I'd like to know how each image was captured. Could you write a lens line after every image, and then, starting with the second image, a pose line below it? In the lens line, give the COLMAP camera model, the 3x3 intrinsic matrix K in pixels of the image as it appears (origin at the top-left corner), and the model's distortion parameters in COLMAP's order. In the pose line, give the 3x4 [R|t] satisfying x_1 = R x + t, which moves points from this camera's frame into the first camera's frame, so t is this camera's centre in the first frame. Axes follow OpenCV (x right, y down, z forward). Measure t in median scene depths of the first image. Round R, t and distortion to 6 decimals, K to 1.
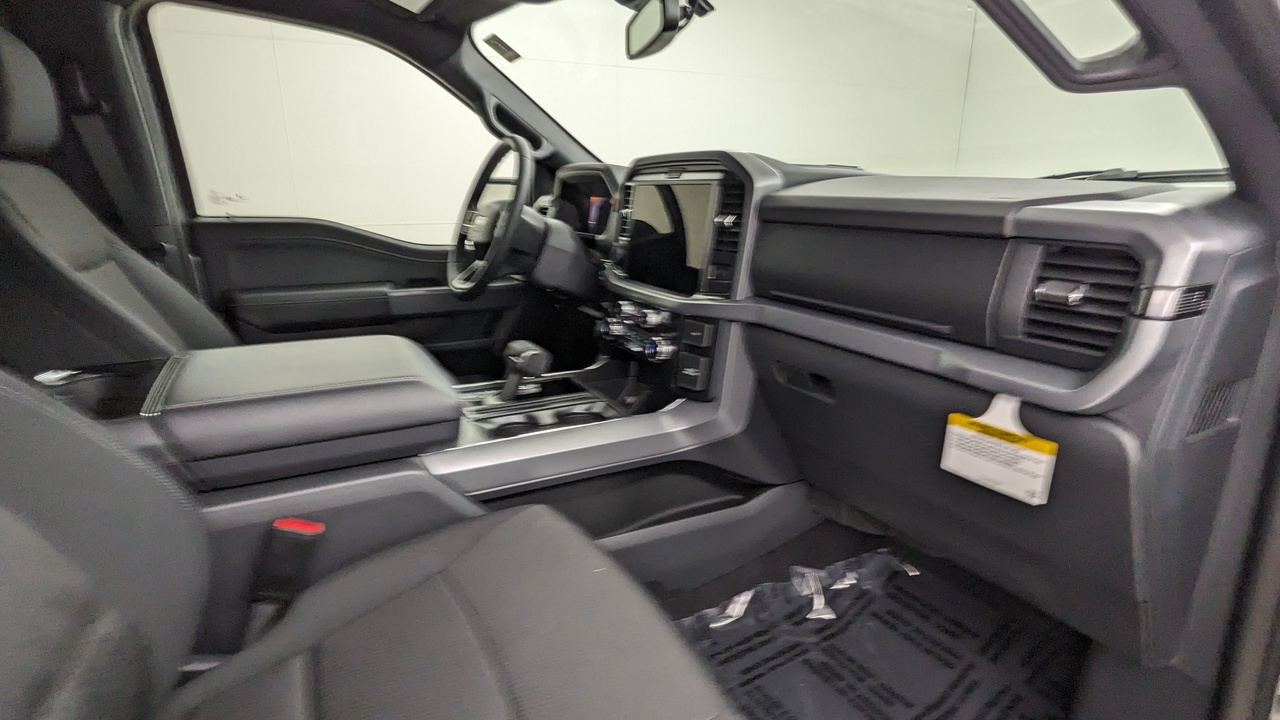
lens RADIAL K [[616.4, 0, 641.2], [0, 616.4, 360.5], [0, 0, 1]] dist [0.000728, -0.002719]
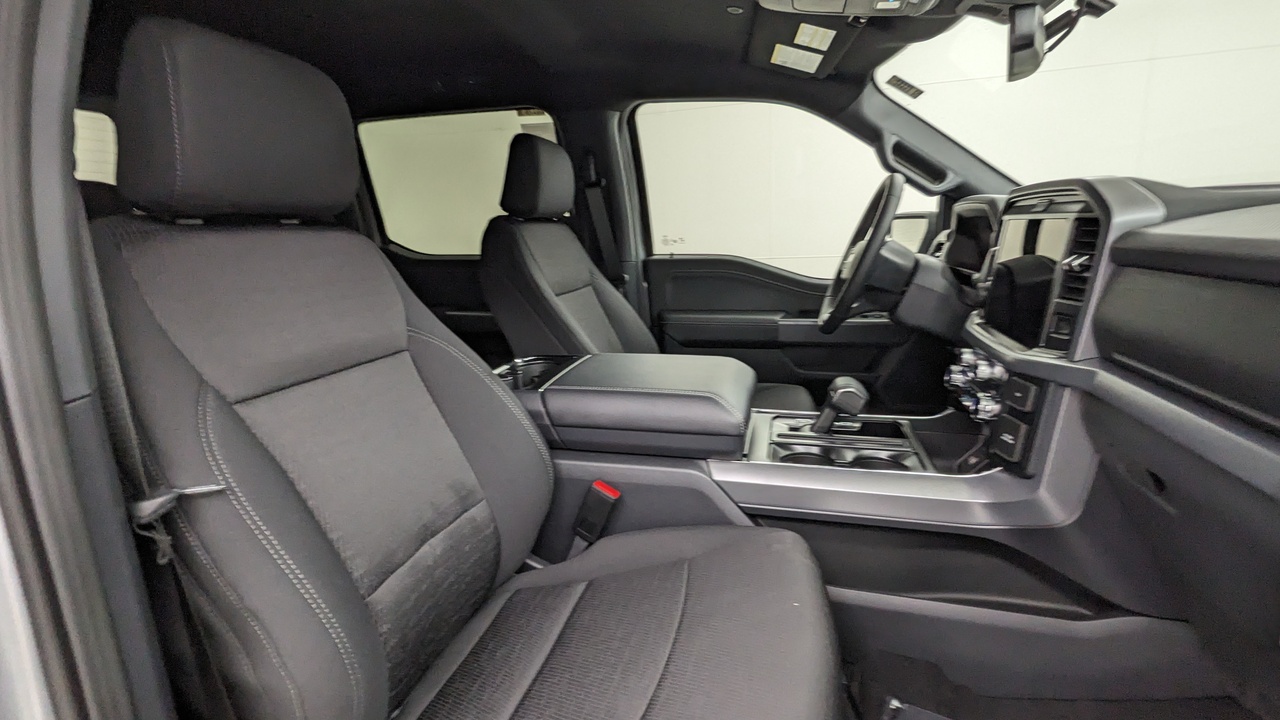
lens RADIAL K [[616.4, 0, 643.2], [0, 616.4, 360.7], [0, 0, 1]] dist [0.000728, -0.002719]
pose [[0.730507, 0.112104, -0.673641, 0.269760], [-0.142087, 0.989797, 0.010636, -0.024922], [0.667960, 0.087946, 0.738982, 0.025195]]
